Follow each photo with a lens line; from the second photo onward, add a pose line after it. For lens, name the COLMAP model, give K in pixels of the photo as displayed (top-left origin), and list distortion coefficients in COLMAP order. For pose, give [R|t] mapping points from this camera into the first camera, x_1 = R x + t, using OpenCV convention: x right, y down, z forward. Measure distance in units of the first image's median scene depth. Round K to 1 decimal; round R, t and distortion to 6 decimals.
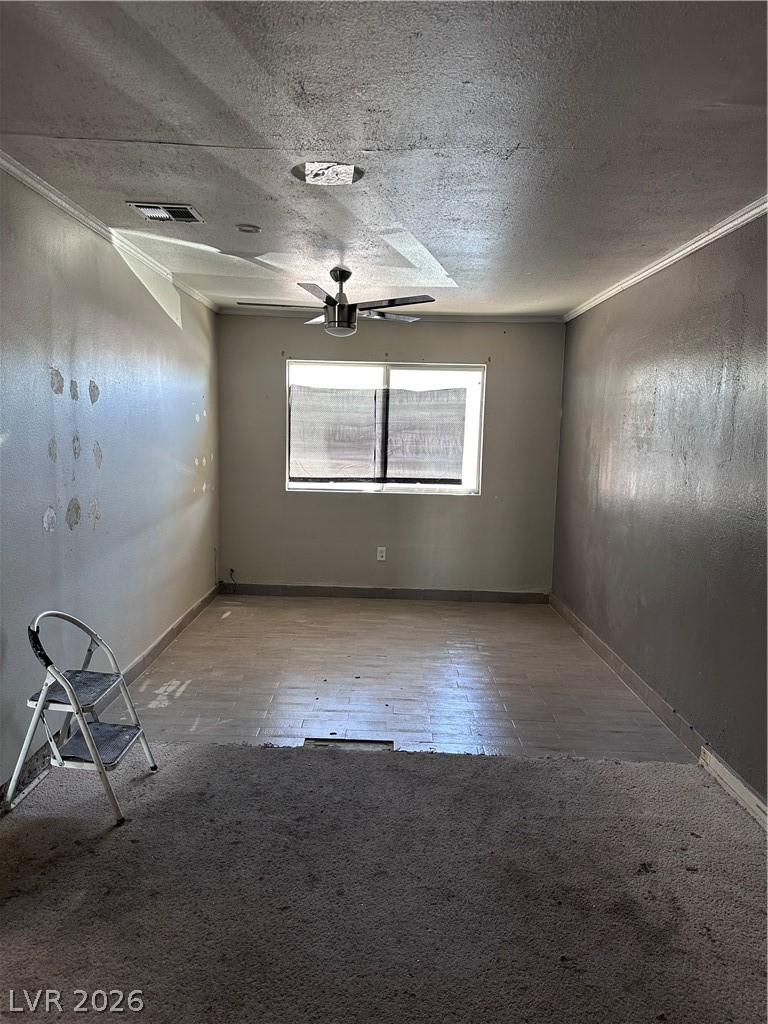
lens RADIAL K [[706.0, 0, 376.5], [0, 706.0, 512.1], [0, 0, 1]] dist [0.010082, -0.013124]
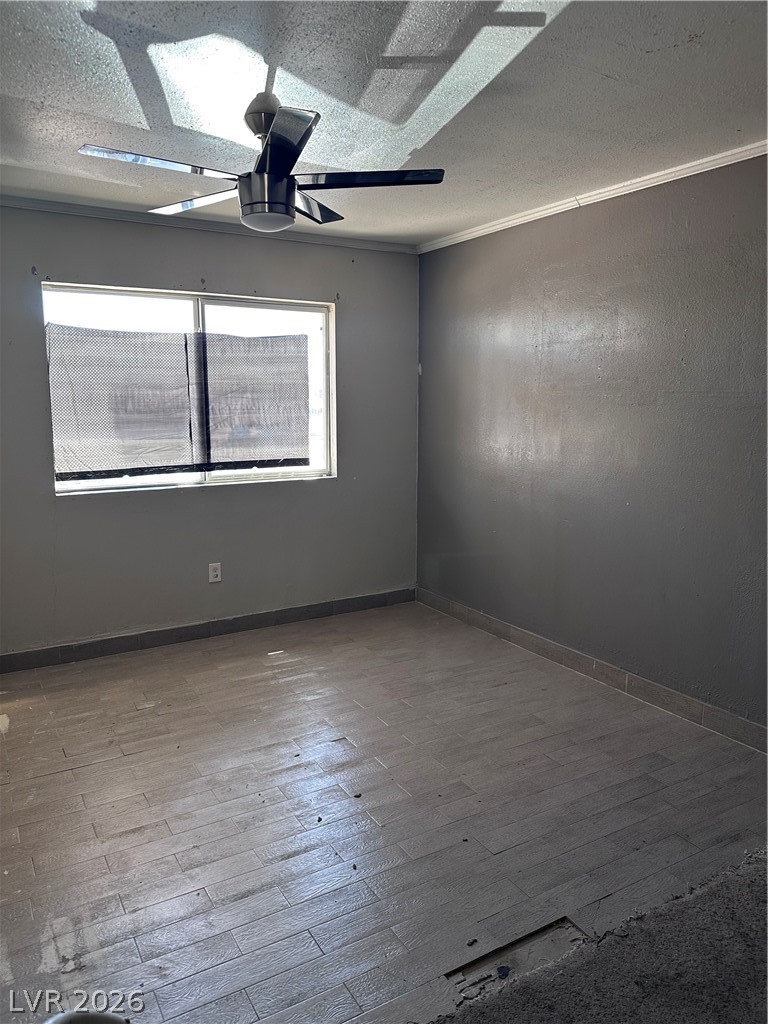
lens RADIAL K [[706.0, 0, 387.2], [0, 706.0, 510.7], [0, 0, 1]] dist [0.010082, -0.013124]
pose [[0.846229, -0.107744, 0.521812, -0.207909], [0.081254, 0.993982, 0.073467, -0.039371], [-0.526588, -0.019771, 0.849891, 0.320001]]
